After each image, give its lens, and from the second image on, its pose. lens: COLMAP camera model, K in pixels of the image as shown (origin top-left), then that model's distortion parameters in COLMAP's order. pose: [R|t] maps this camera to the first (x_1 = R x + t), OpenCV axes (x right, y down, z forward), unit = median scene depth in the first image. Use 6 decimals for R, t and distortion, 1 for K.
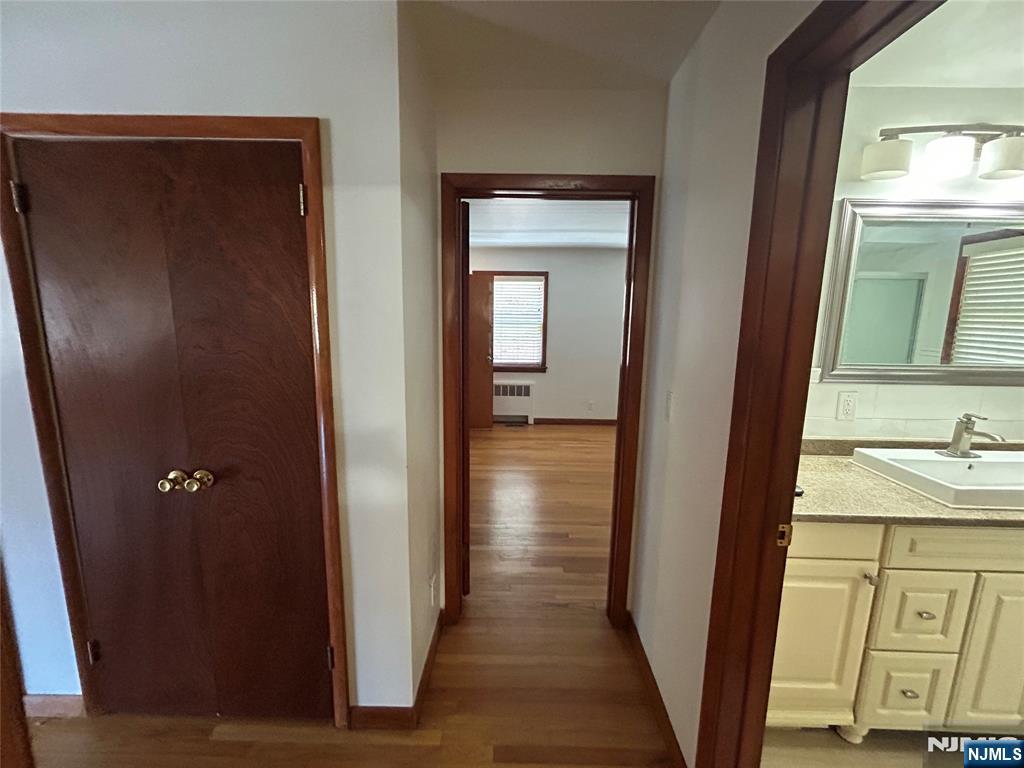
lens RADIAL K [[412.0, 0, 512.0], [0, 412.0, 384.0], [0, 0, 1]] dist [0.001509, -0.000111]
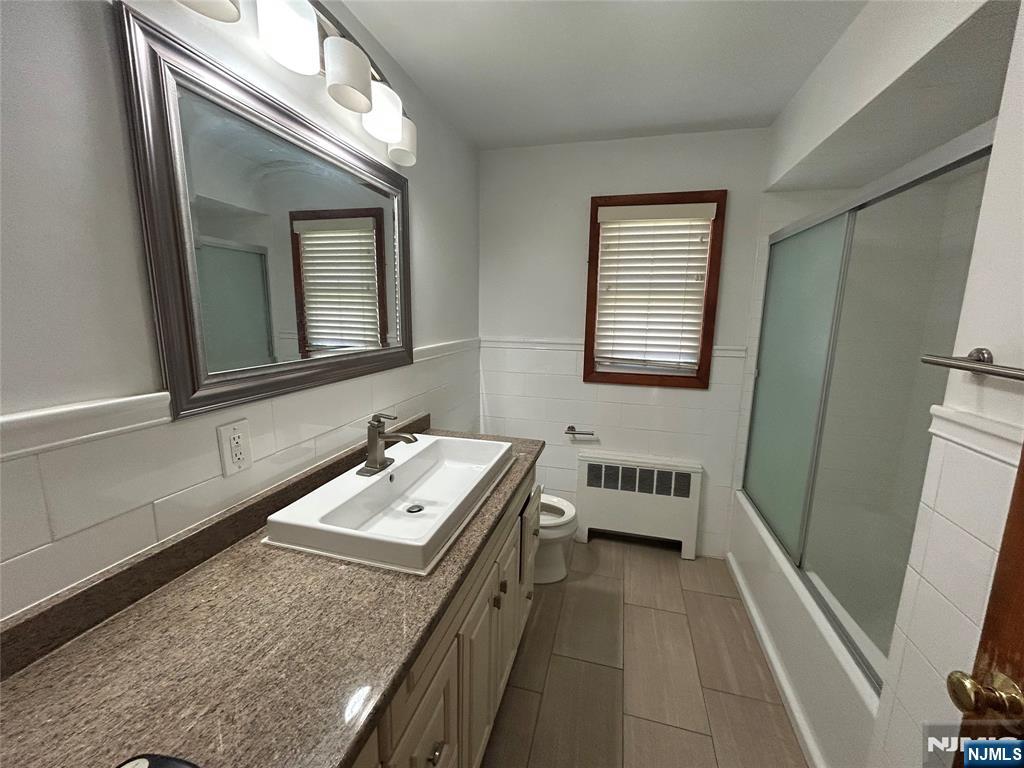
lens RADIAL K [[412.0, 0, 512.0], [0, 412.0, 384.0], [0, 0, 1]] dist [0.001509, -0.000111]
pose [[0.237432, -0.176334, 0.955266, 0.400682], [0.140425, 0.979288, 0.145865, -0.059161], [-0.961201, 0.099510, 0.257276, 0.510470]]
